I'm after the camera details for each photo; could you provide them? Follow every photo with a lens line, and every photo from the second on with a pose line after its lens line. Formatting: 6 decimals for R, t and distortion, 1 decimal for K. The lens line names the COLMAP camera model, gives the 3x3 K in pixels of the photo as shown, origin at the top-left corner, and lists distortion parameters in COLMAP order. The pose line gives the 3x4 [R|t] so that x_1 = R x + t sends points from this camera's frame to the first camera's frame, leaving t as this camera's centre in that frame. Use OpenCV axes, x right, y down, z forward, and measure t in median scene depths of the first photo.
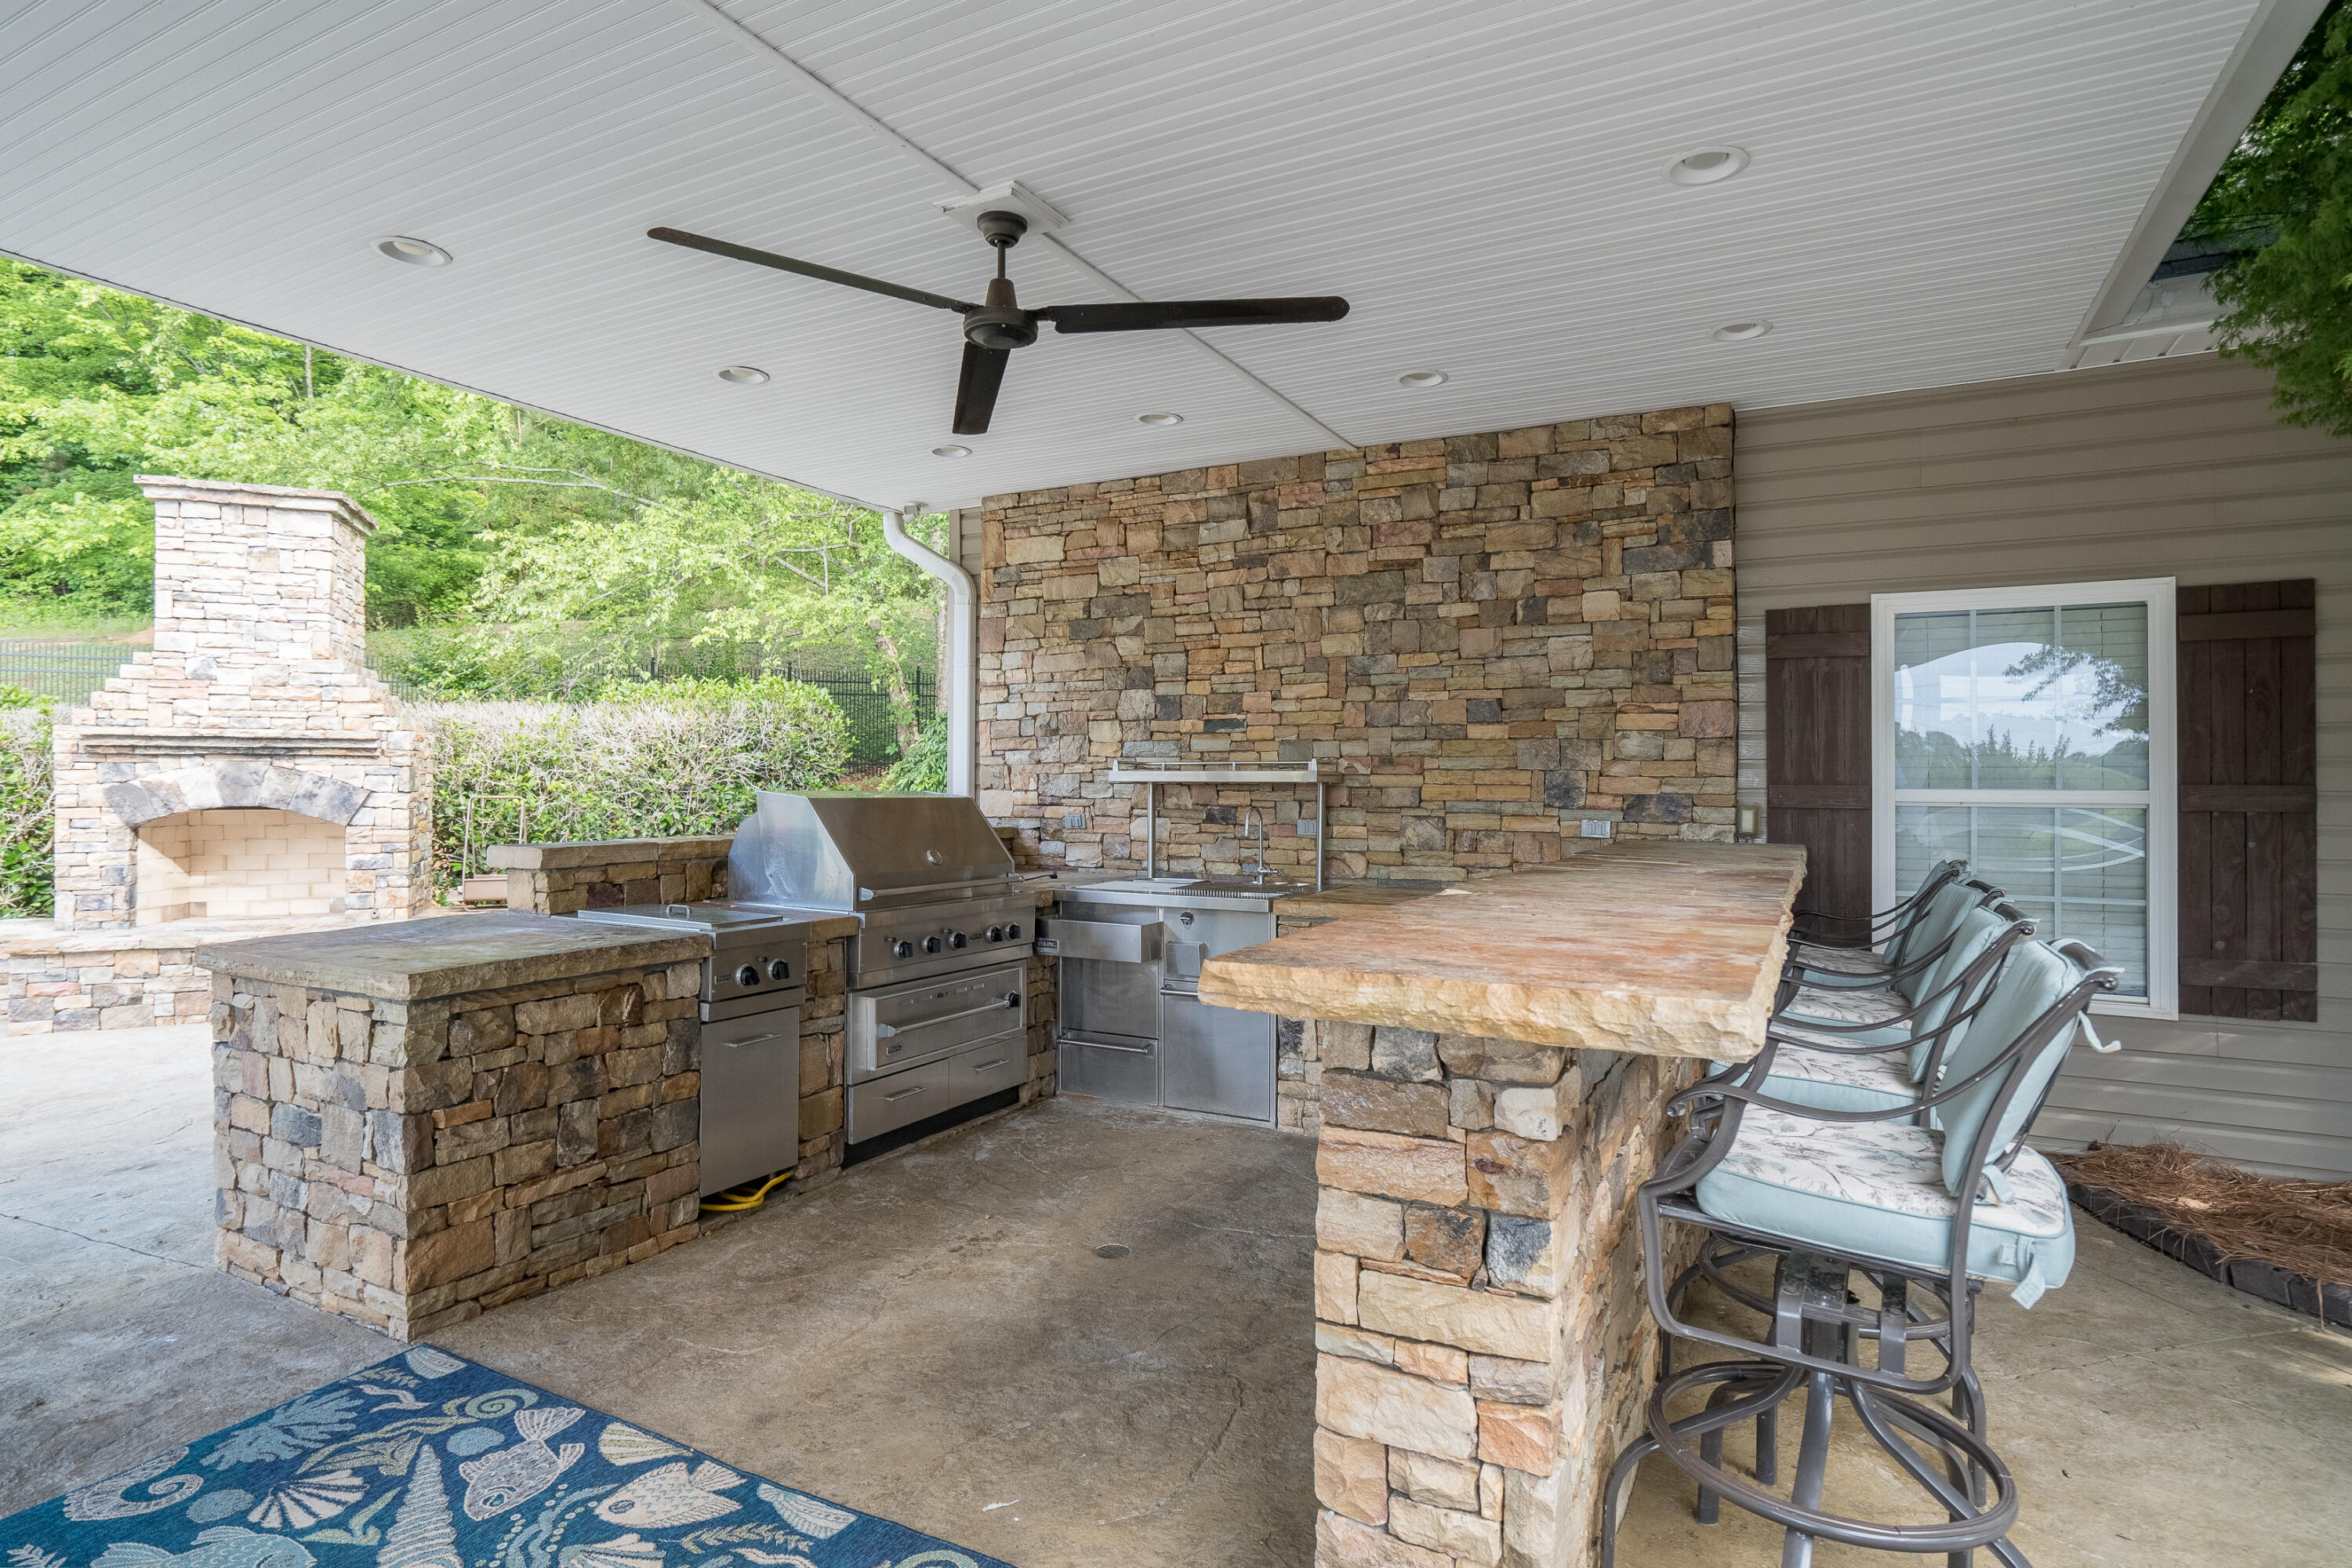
lens RADIAL K [[1229.4, 0, 1172.7], [0, 1229.4, 774.1], [0, 0, 1]] dist [-0.021516, 0.001593]
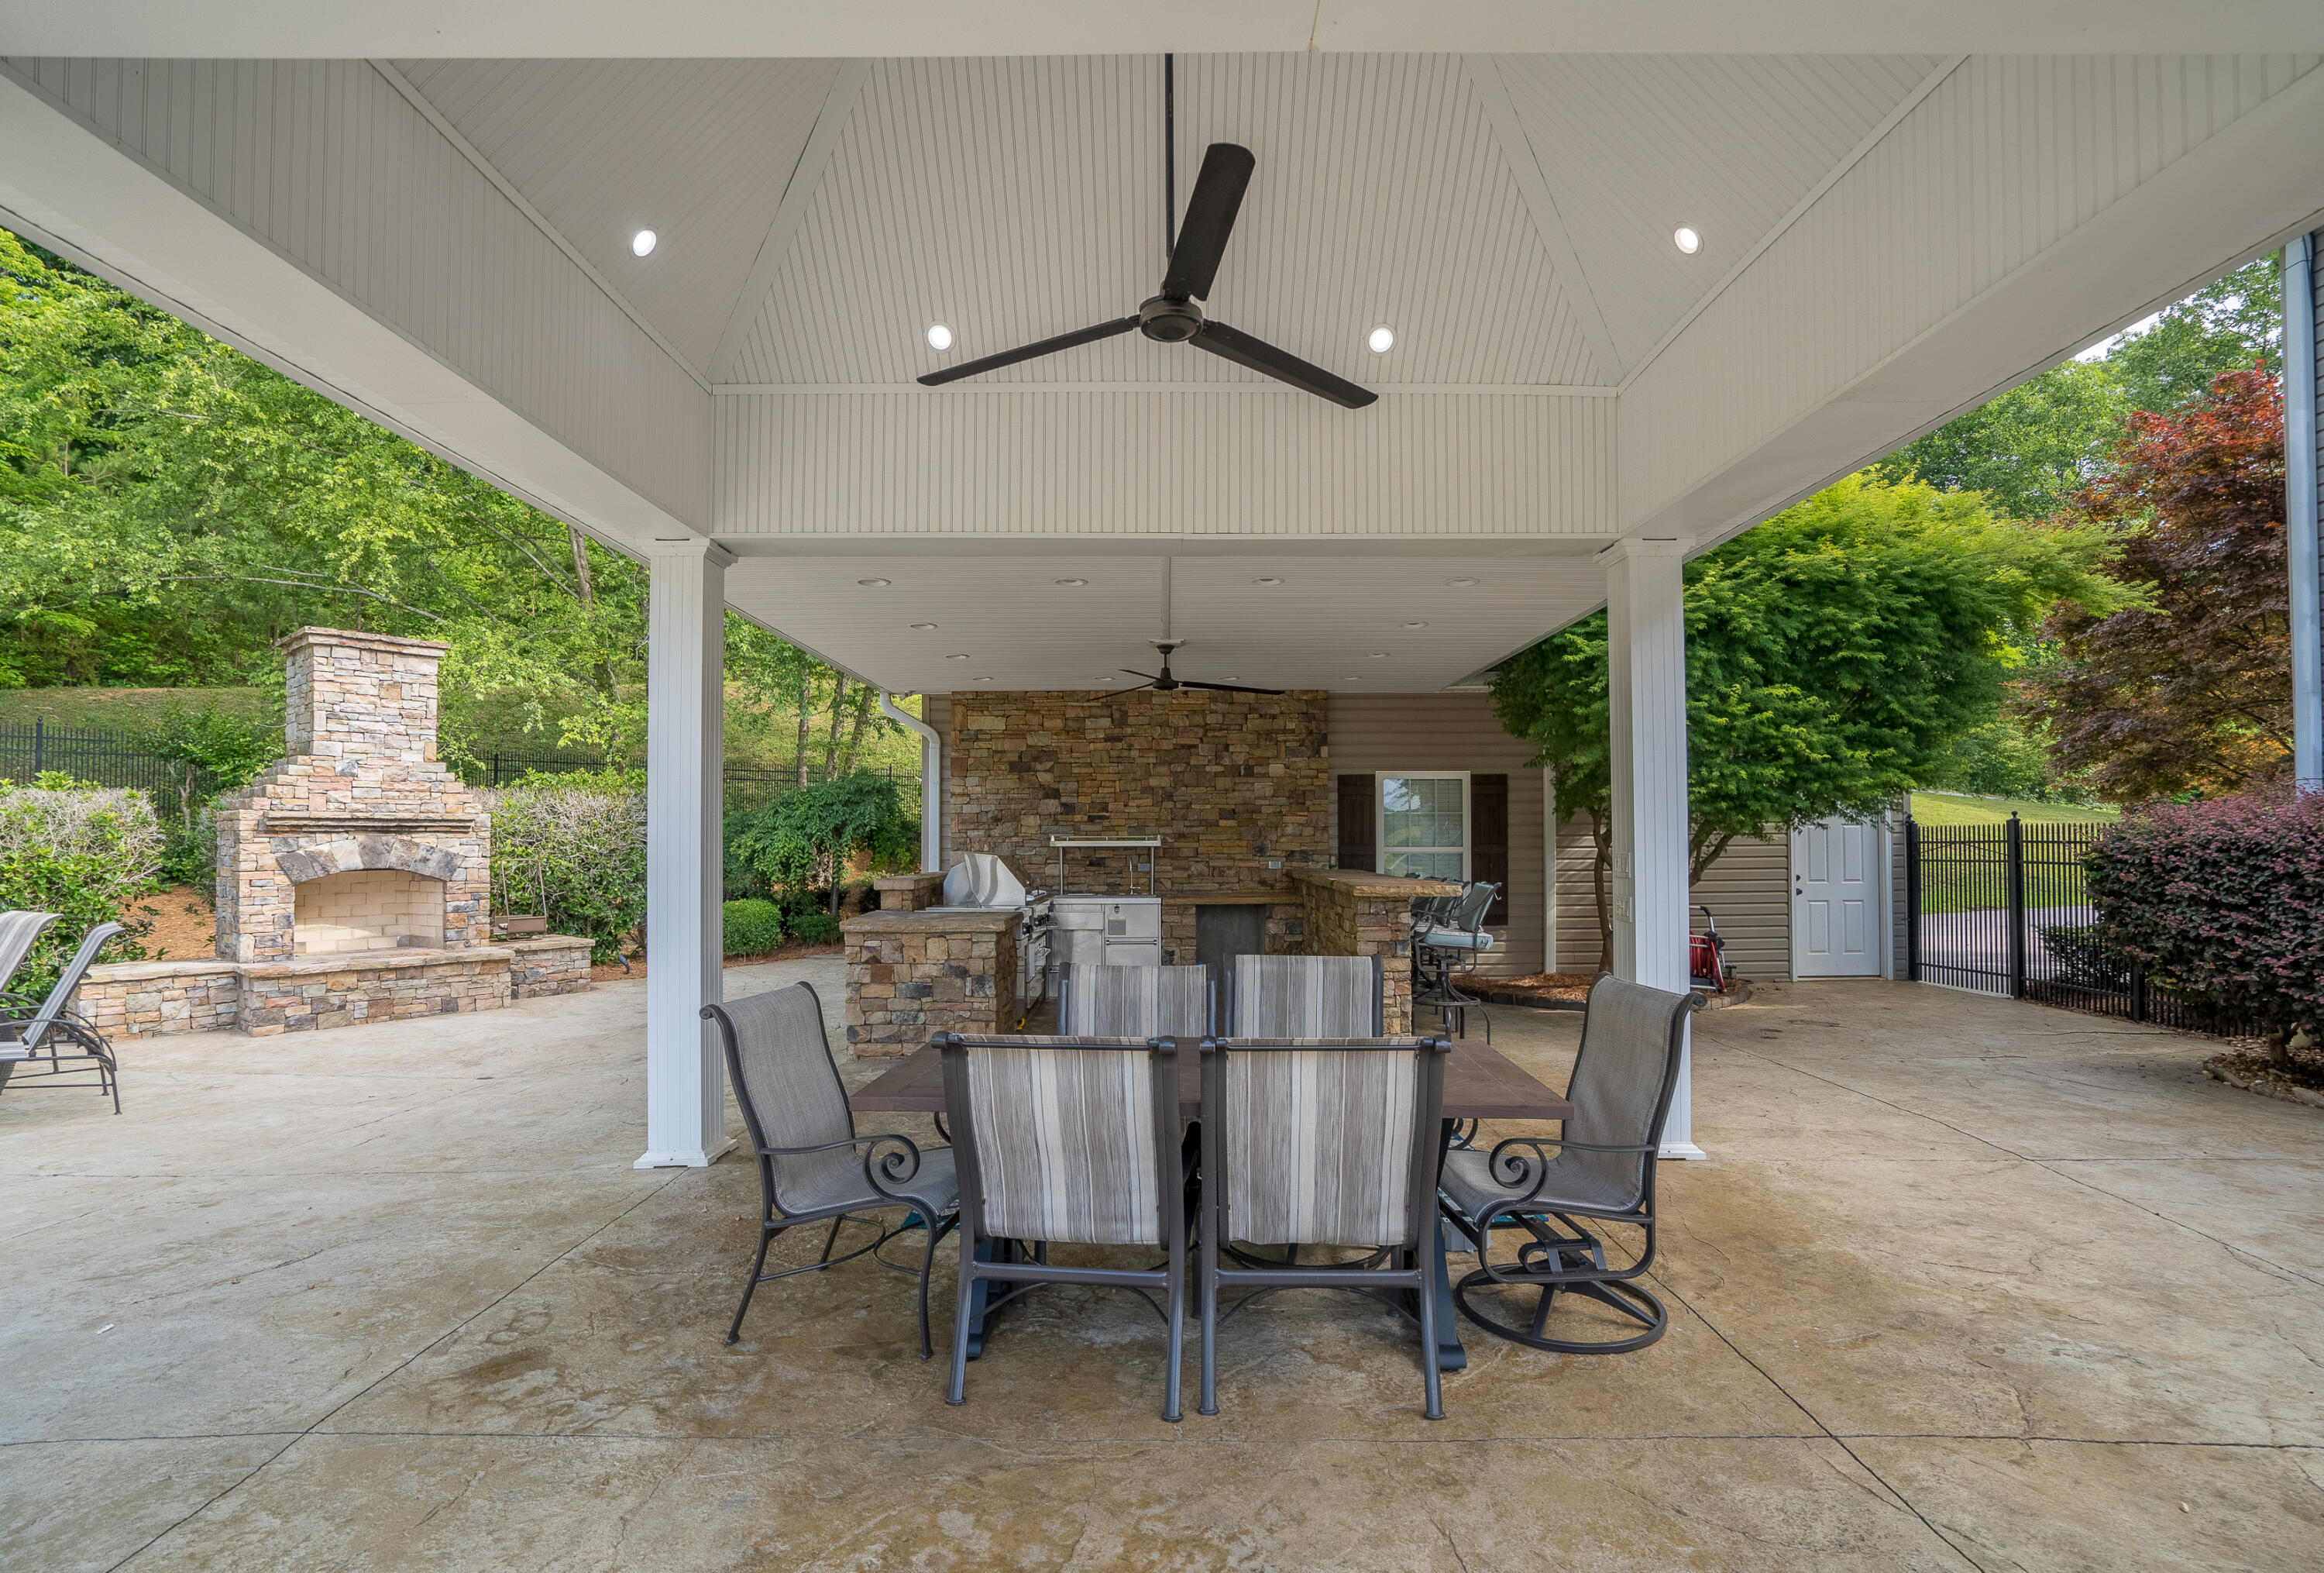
lens RADIAL K [[1097.3, 0, 1153.5], [0, 1097.3, 824.7], [0, 0, 1]] dist [-0.033787, 0.011673]
pose [[0.885665, 0.001220, 0.464323, -0.670306], [0.002555, 0.999969, -0.007502, -0.014270], [-0.464318, 0.007830, 0.885634, -0.603972]]
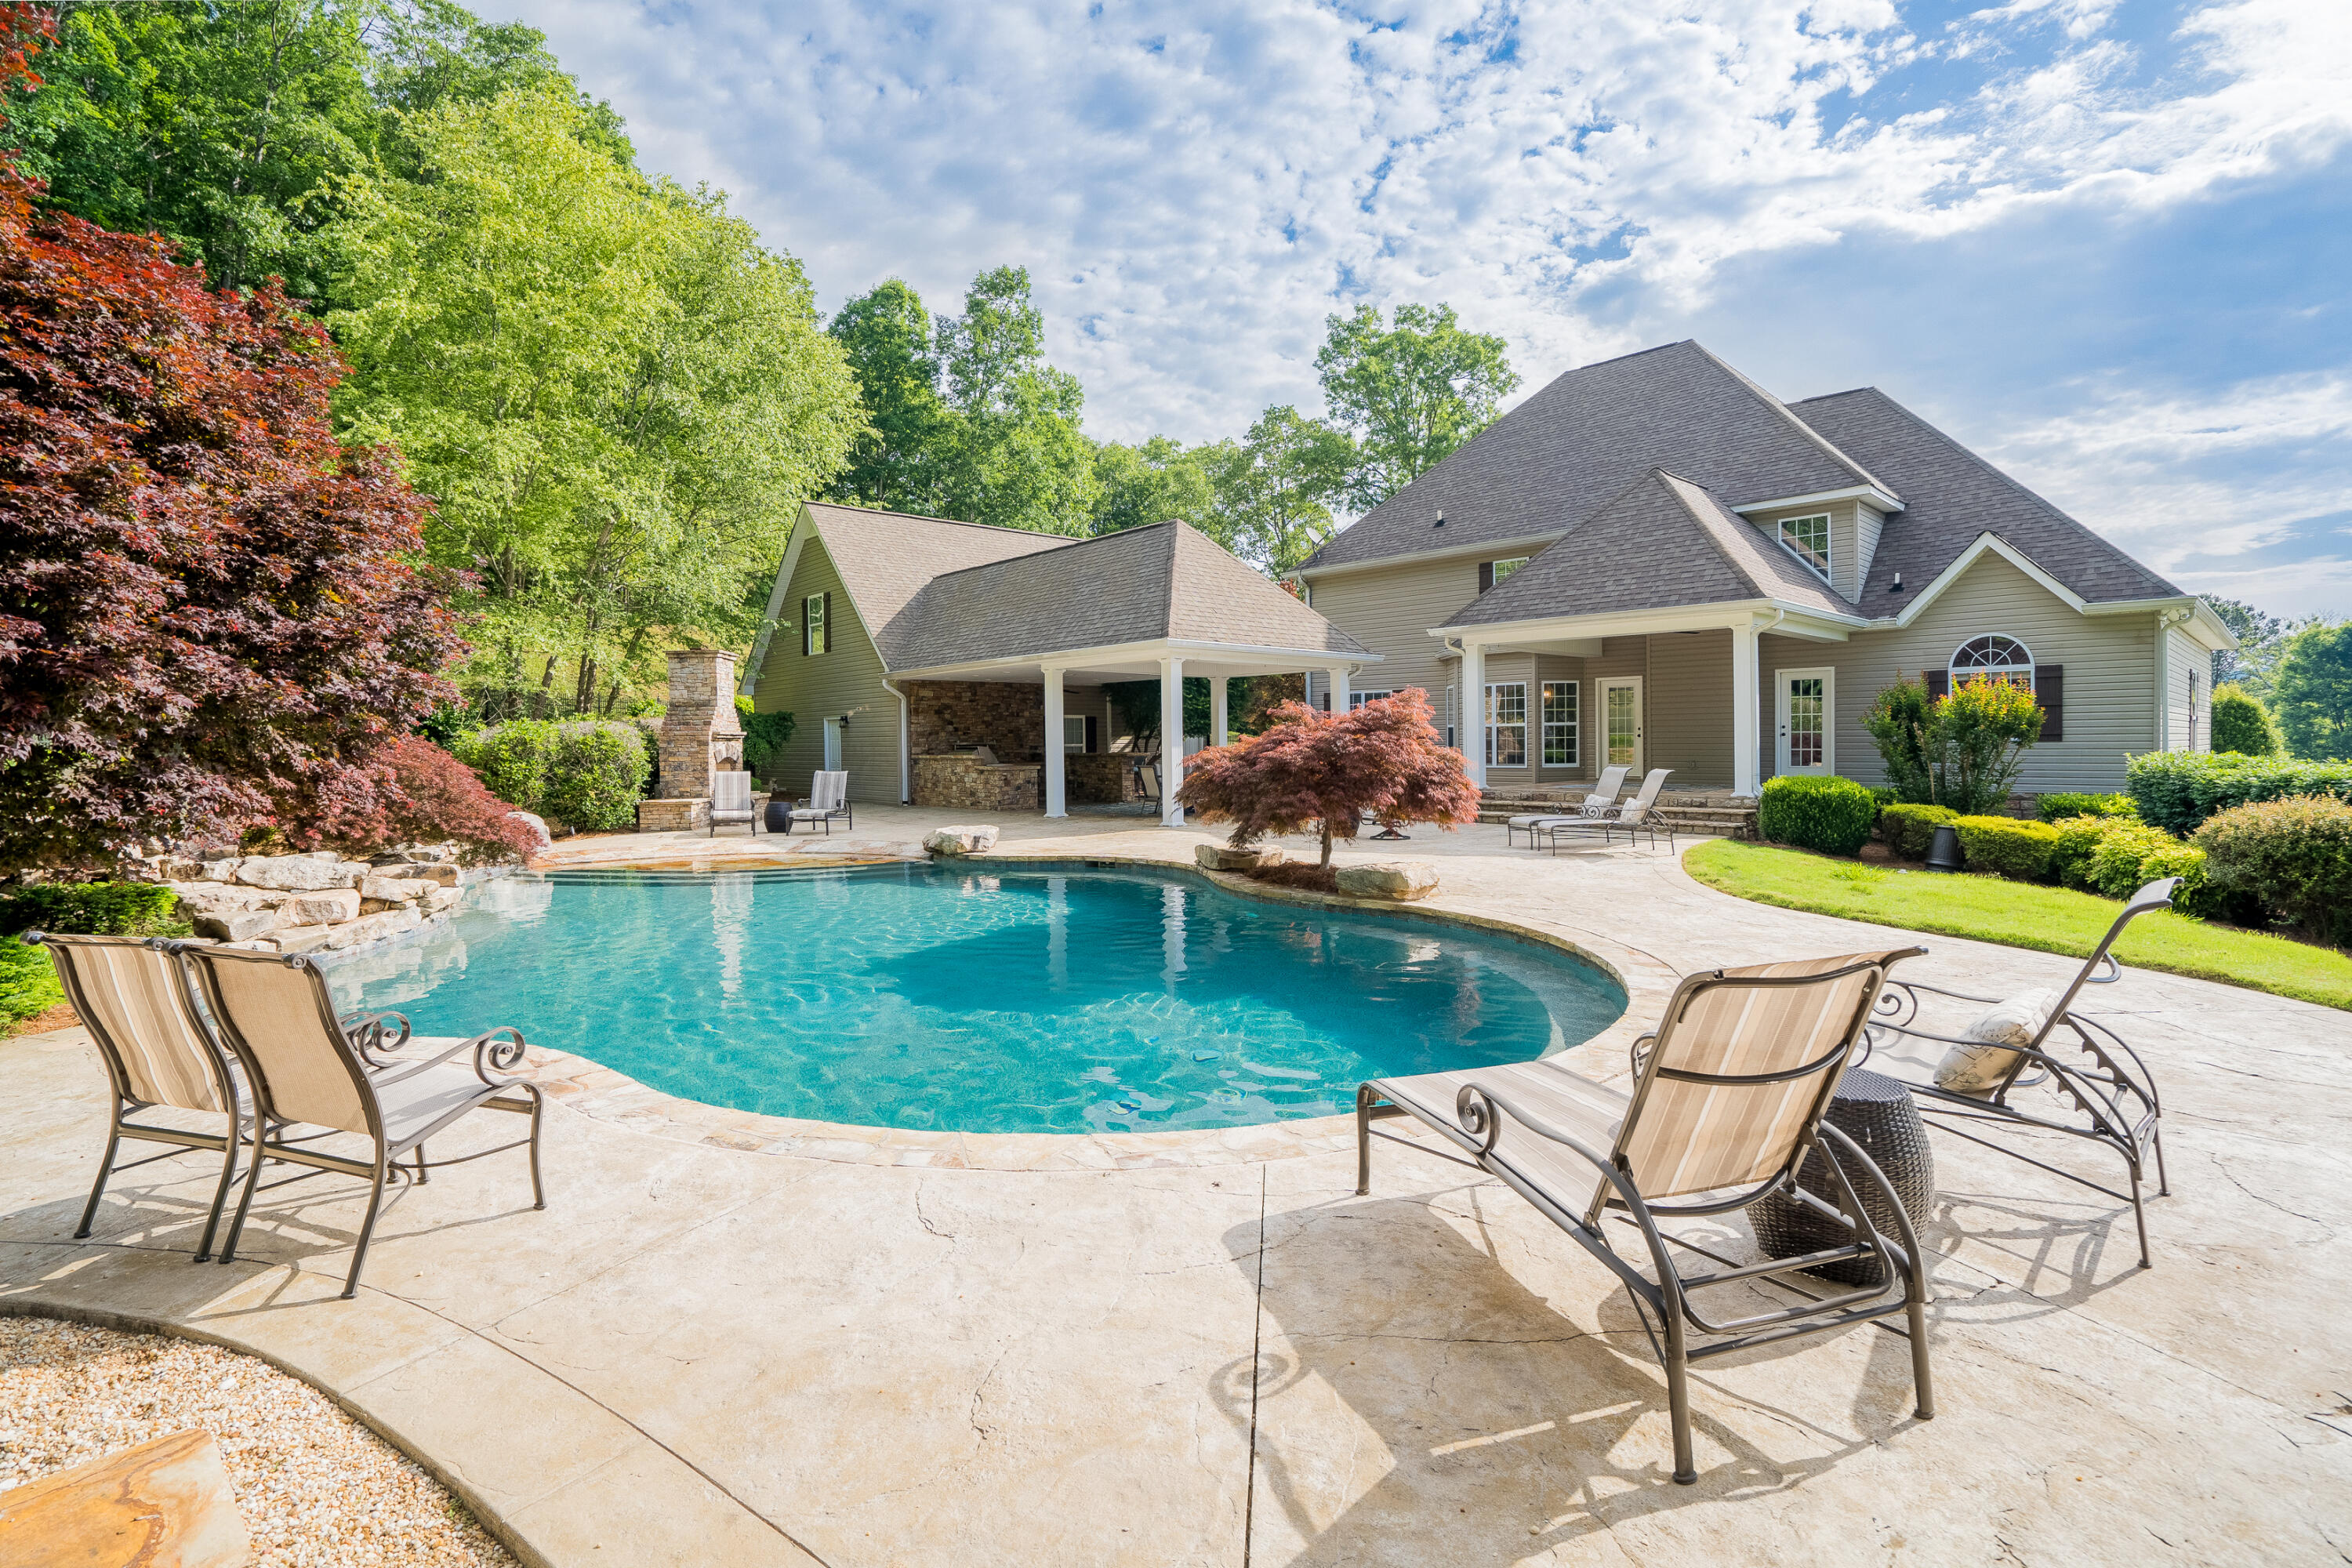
lens RADIAL K [[1110.4, 0, 1191.4], [0, 1110.4, 768.2], [0, 0, 1]] dist [-0.033787, 0.011673]
pose [[0.320163, -0.029608, 0.946900, -3.641759], [0.007793, 0.999560, 0.028620, -0.018698], [-0.947330, -0.001783, 0.320253, -1.204434]]
